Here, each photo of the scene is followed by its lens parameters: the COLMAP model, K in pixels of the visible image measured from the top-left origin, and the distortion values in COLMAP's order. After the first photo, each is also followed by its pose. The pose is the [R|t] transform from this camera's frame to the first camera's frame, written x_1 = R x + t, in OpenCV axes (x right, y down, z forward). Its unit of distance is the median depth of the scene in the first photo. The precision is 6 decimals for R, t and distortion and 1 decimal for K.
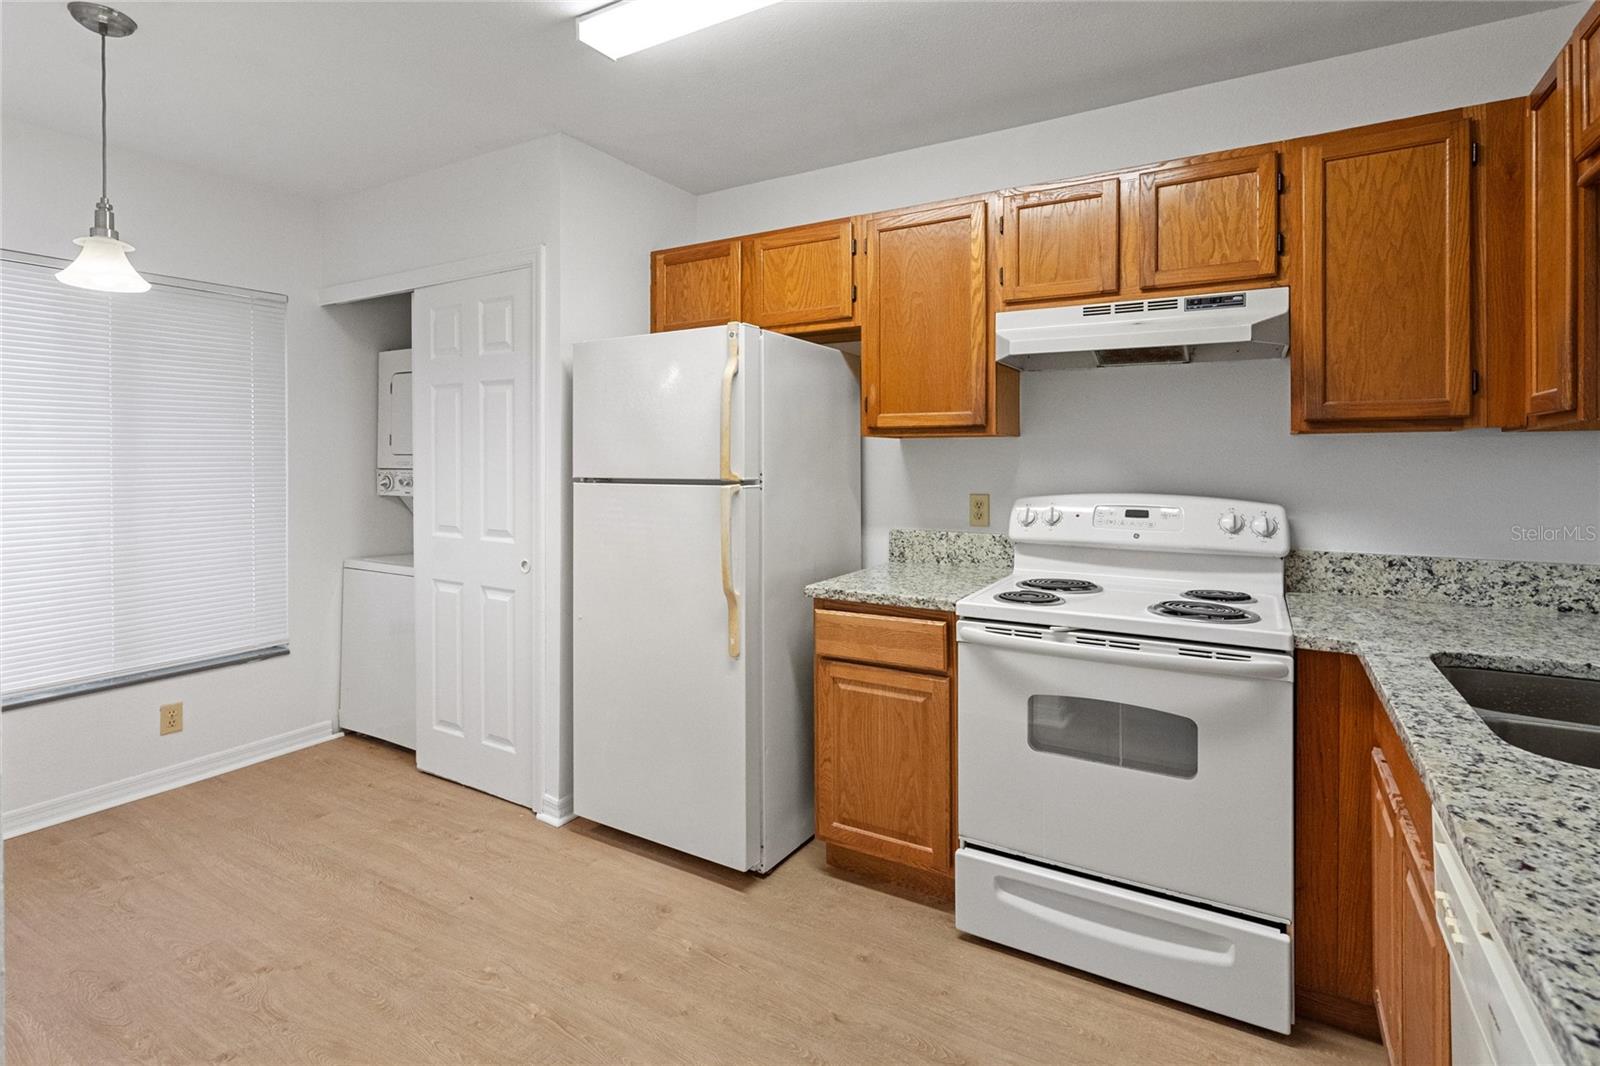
lens RADIAL K [[770.0, 0, 801.5], [0, 770.0, 470.7], [0, 0, 1]] dist [-0.002868, 0.001266]
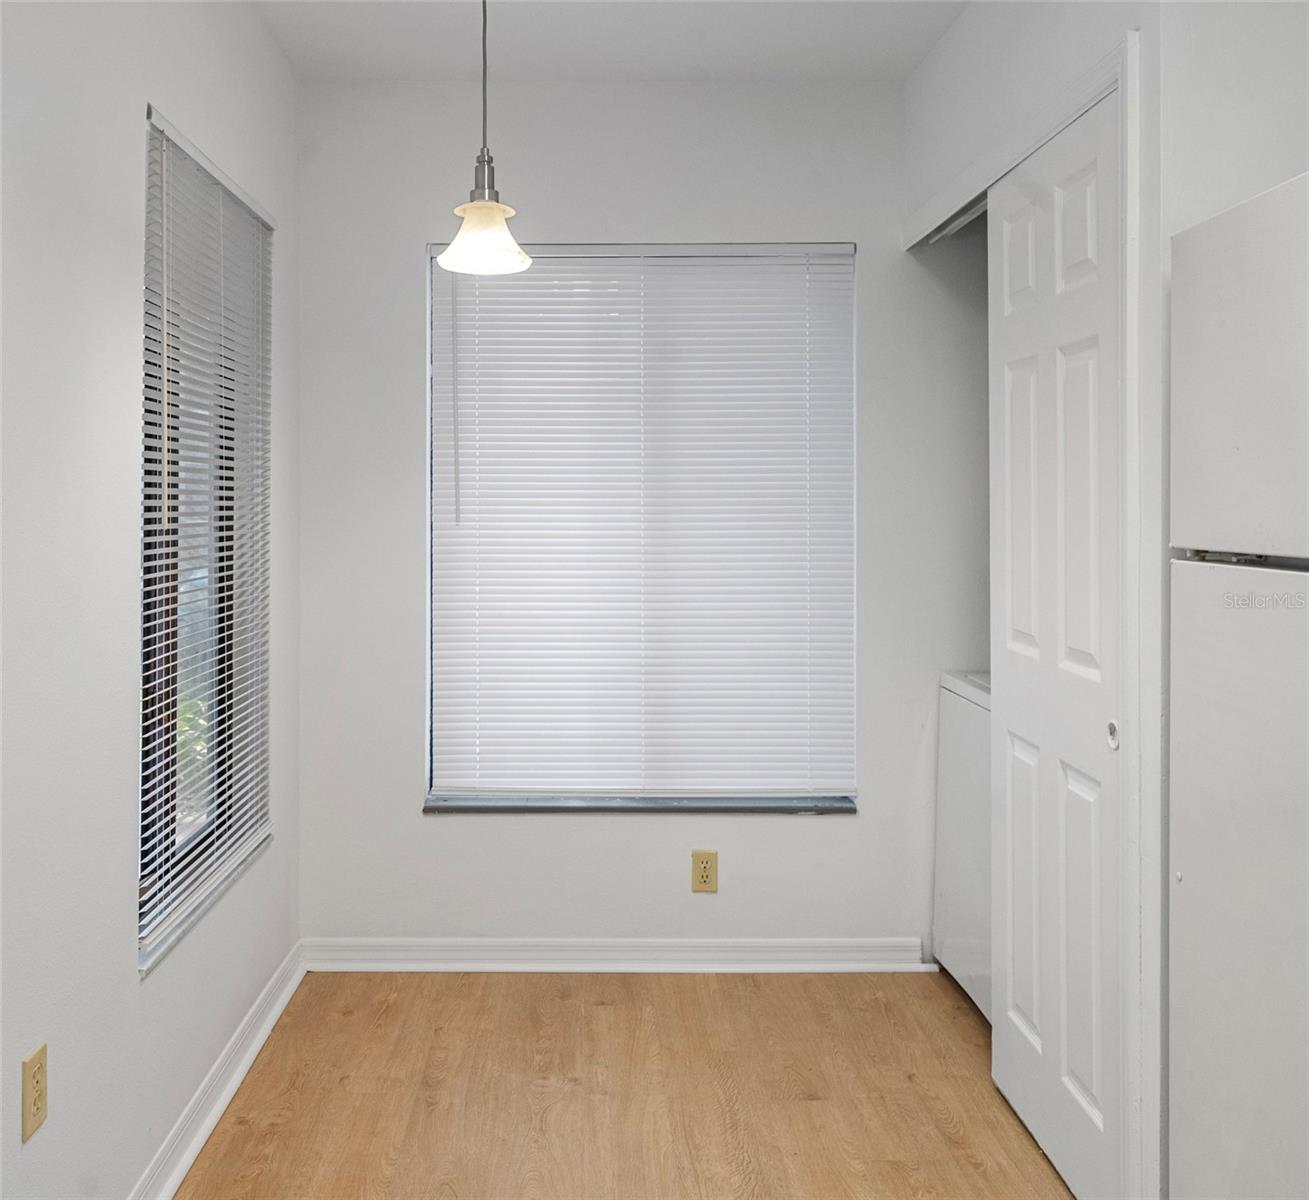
lens RADIAL K [[1274.1, 0, 653.4], [0, 1274.1, 500.9], [0, 0, 1]] dist [0.001735, 0.012254]
pose [[0.508258, 0.002415, -0.861202, 0.160547], [-0.015372, 0.999862, -0.006269, -0.008126], [0.861068, 0.016425, 0.508225, 0.368846]]
